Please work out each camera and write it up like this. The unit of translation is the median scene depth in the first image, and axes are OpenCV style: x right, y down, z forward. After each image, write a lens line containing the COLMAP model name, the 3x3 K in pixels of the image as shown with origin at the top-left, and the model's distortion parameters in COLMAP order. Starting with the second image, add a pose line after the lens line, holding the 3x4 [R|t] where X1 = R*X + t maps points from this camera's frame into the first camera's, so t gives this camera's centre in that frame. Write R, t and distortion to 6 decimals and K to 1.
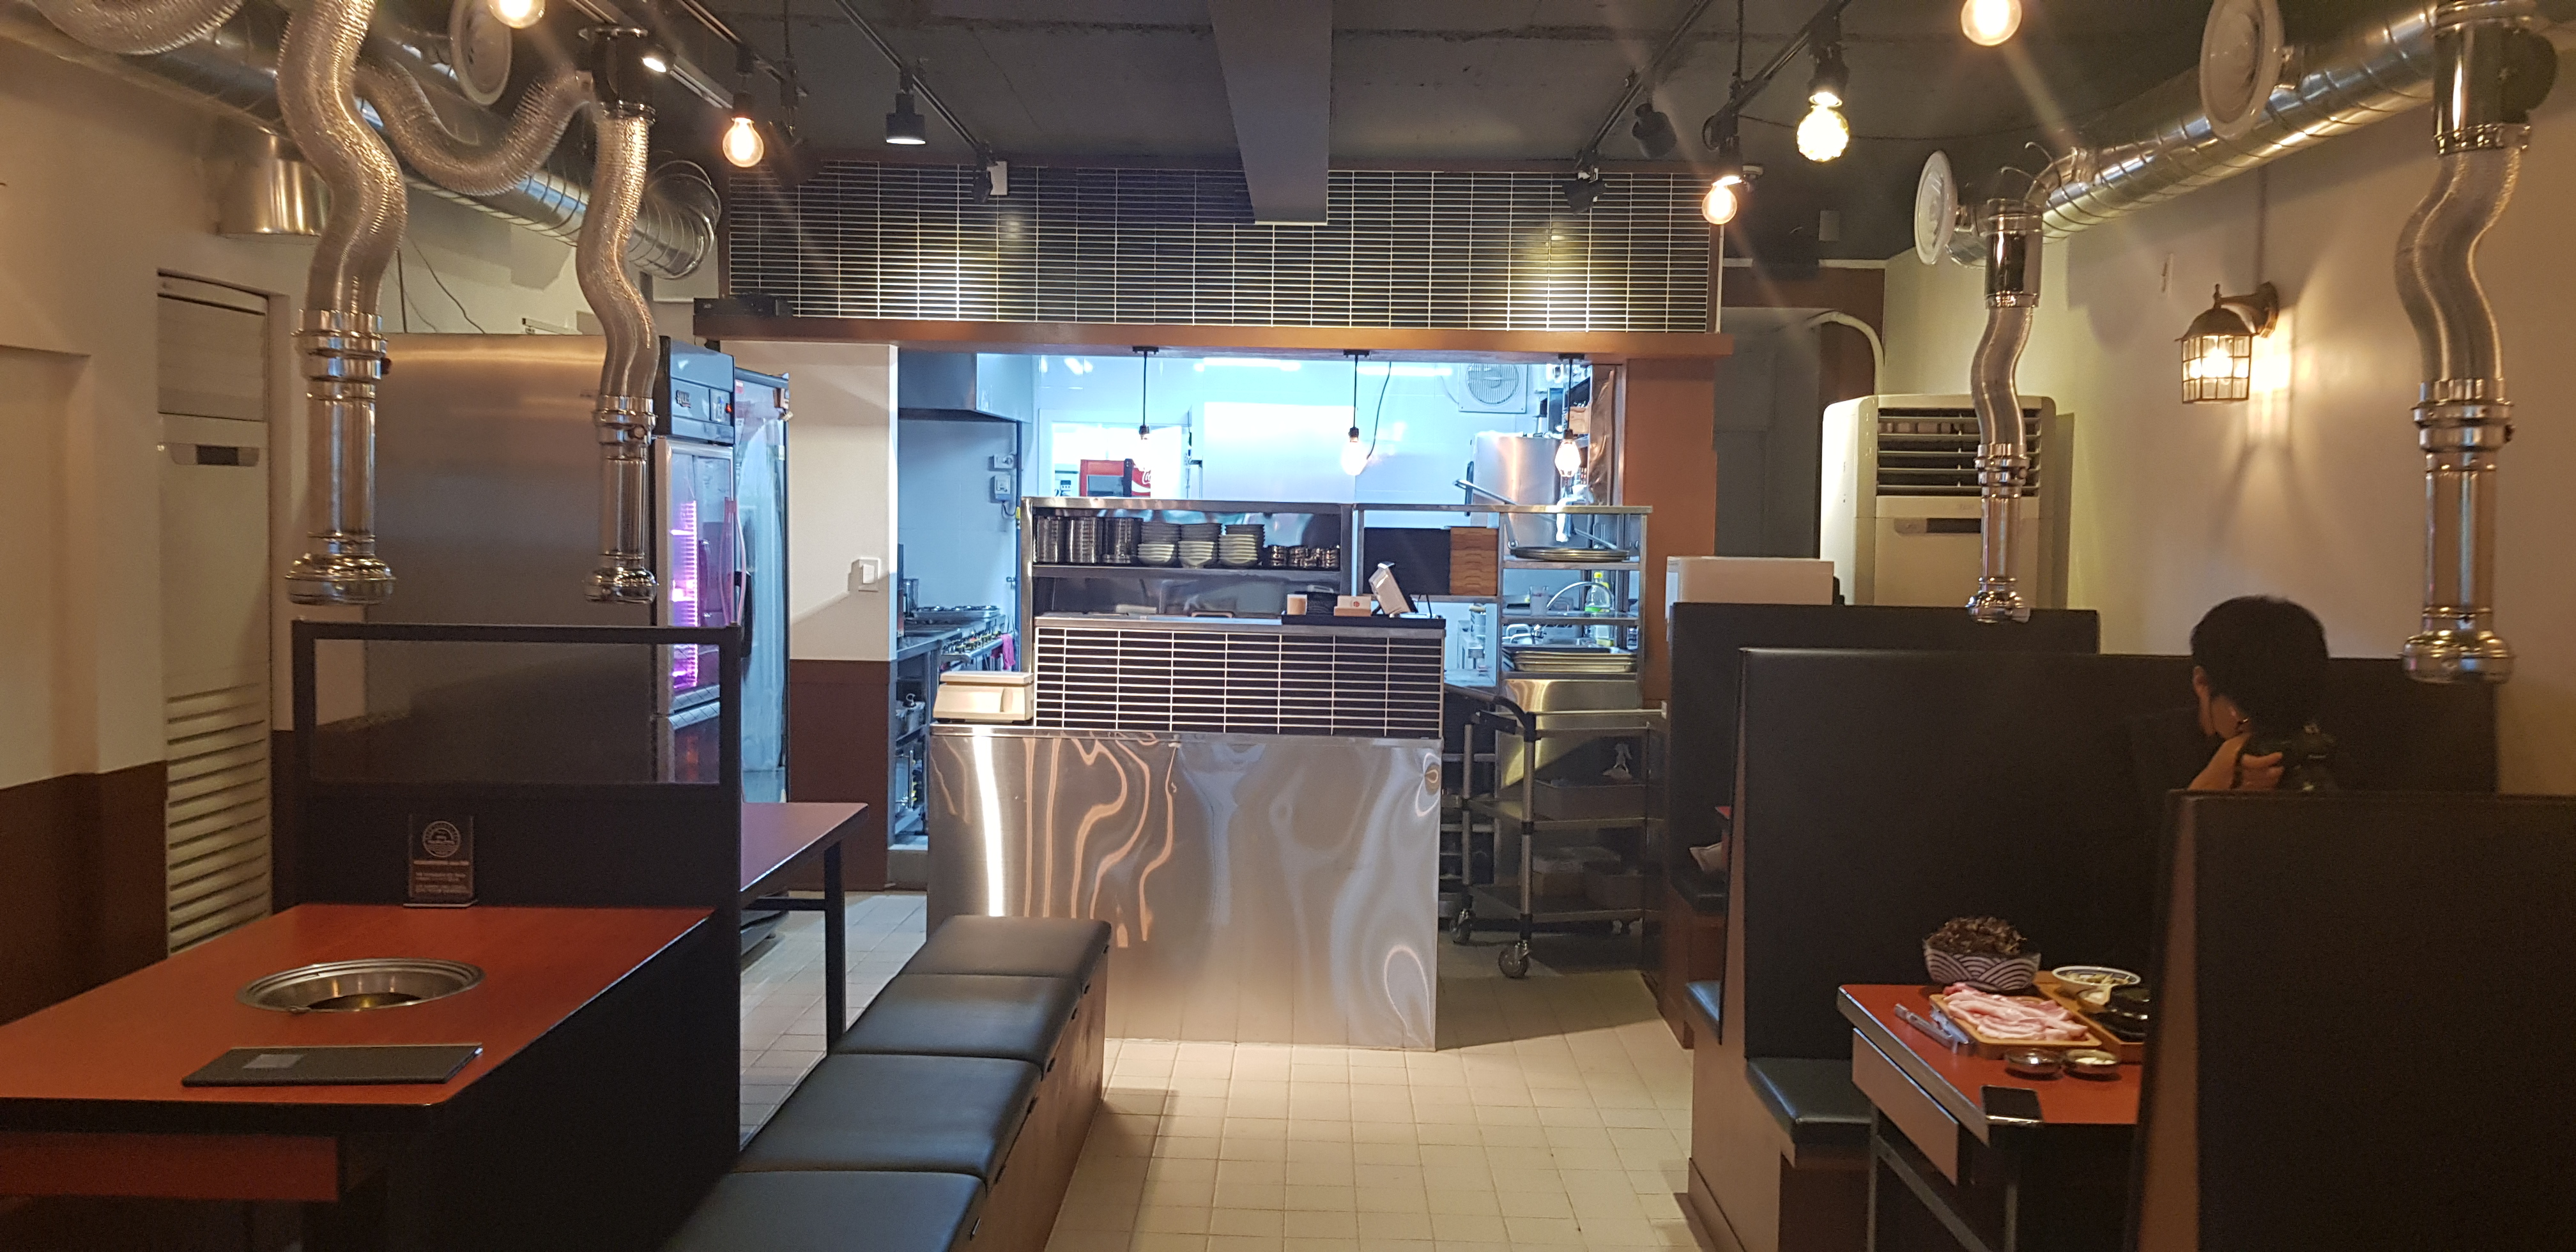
lens RADIAL K [[1846.5, 0, 1289.5], [0, 1846.5, 634.0], [0, 0, 1]] dist [-0.002861, -0.008367]
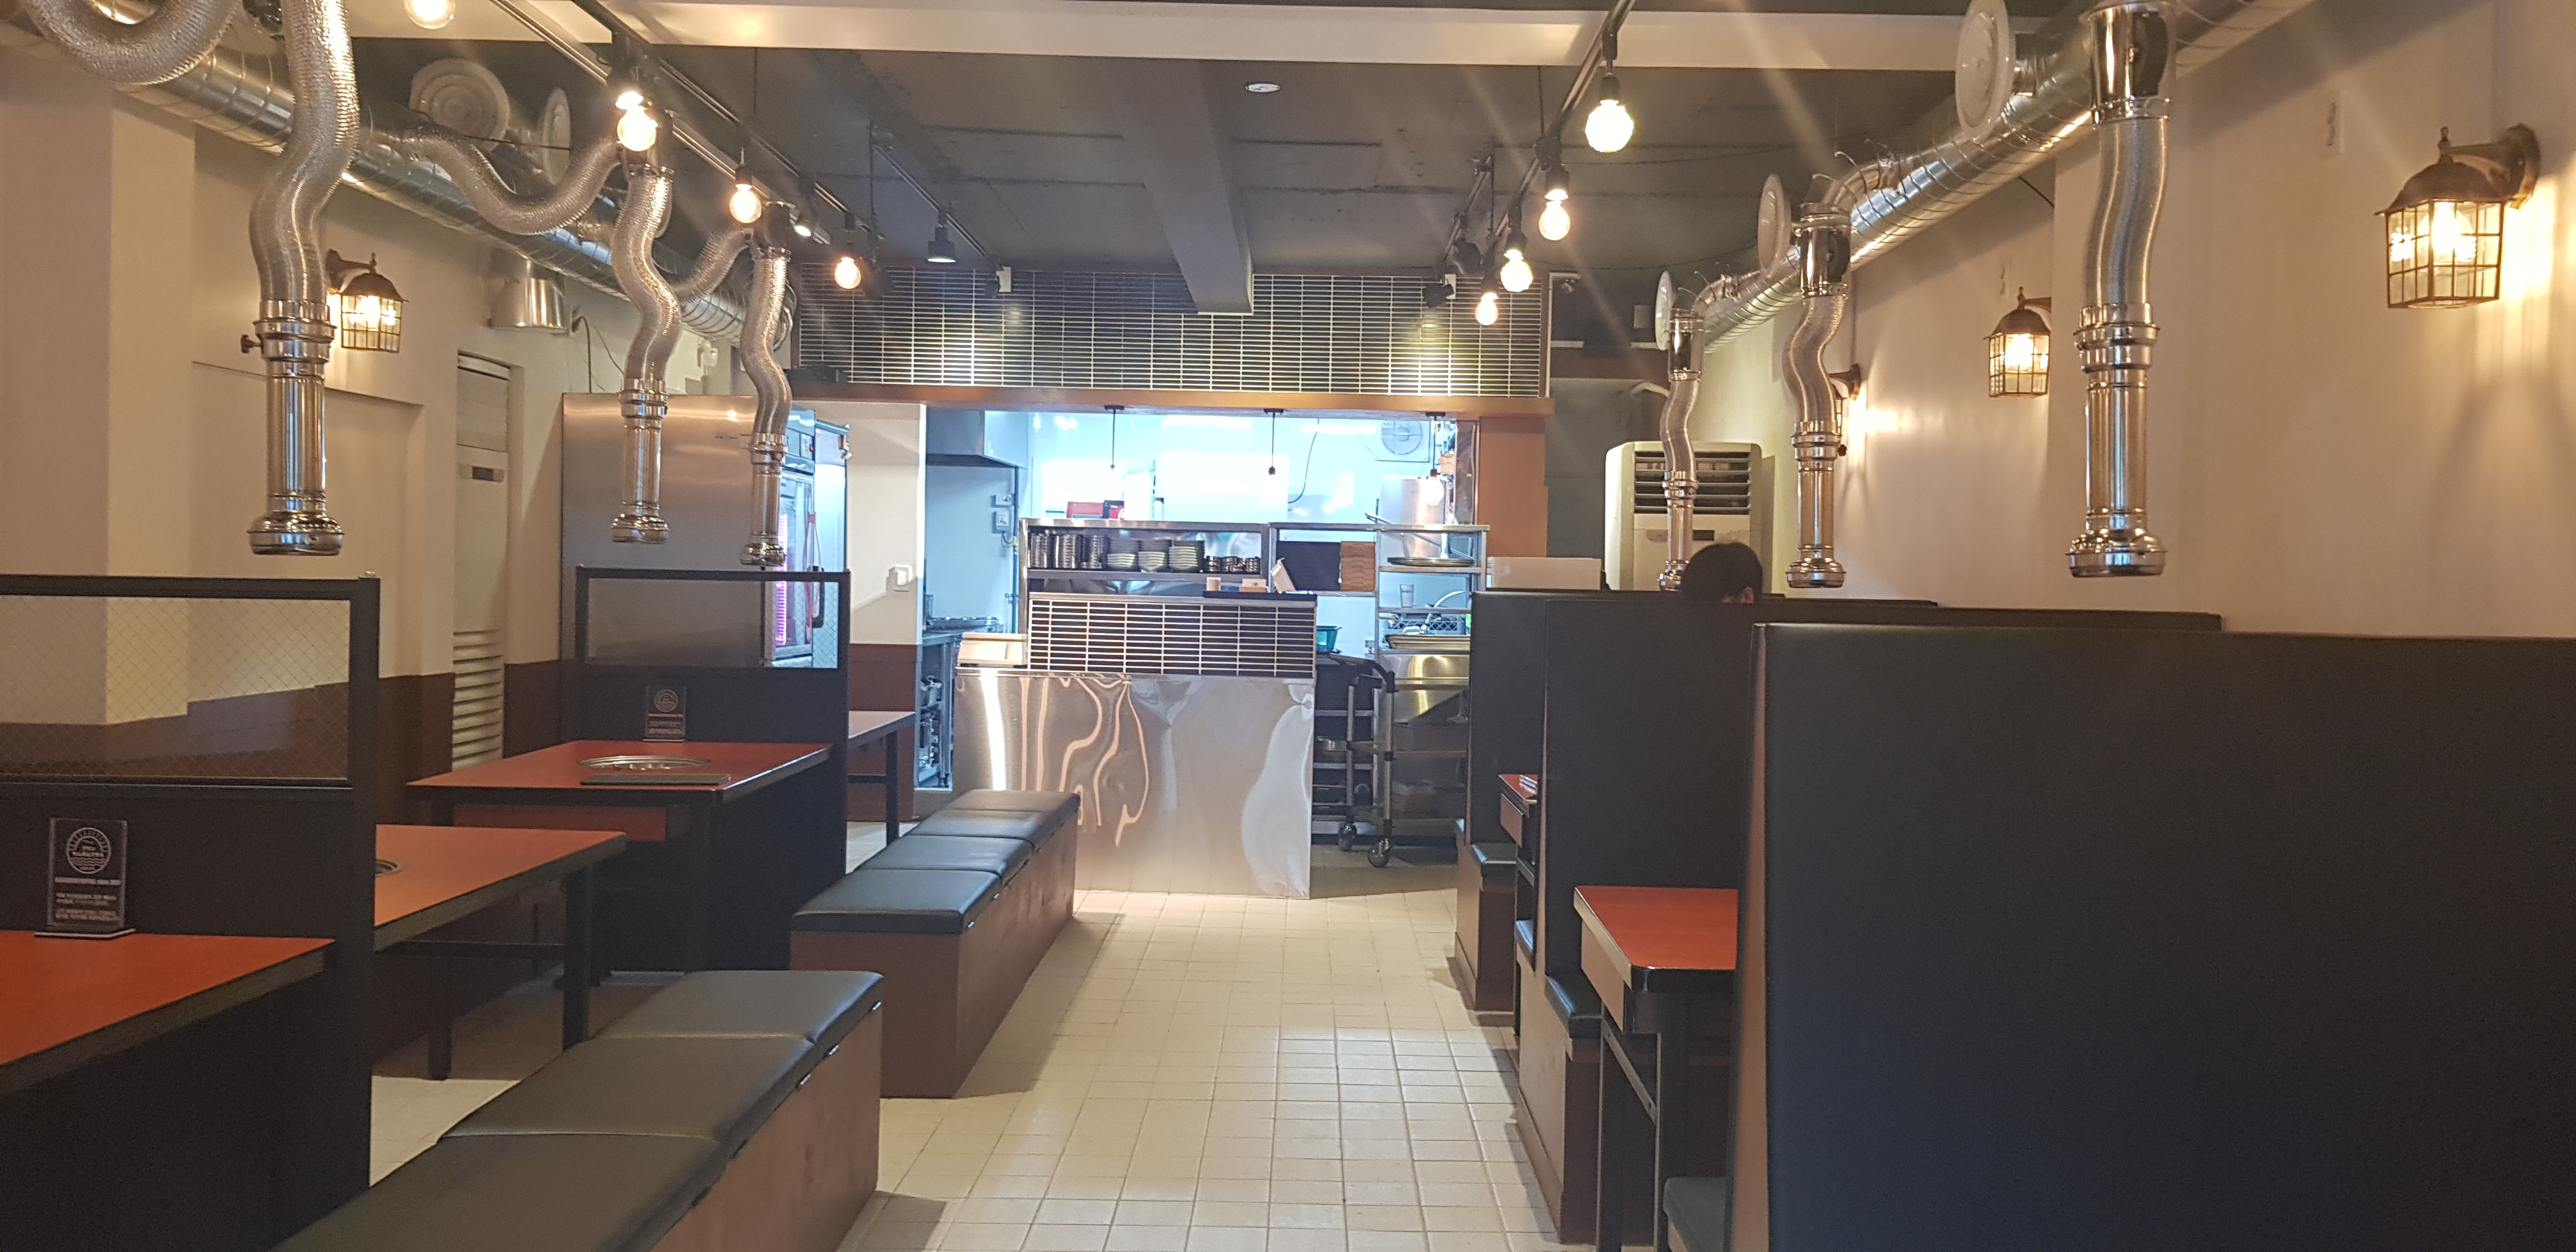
lens RADIAL K [[1846.5, 0, 1290.0], [0, 1846.5, 612.2], [0, 0, 1]] dist [-0.002861, -0.008367]
pose [[0.999981, 0.003554, 0.005095, 0.054135], [-0.003312, 0.998903, -0.046718, 0.069383], [-0.005255, 0.046700, 0.998895, -0.410761]]
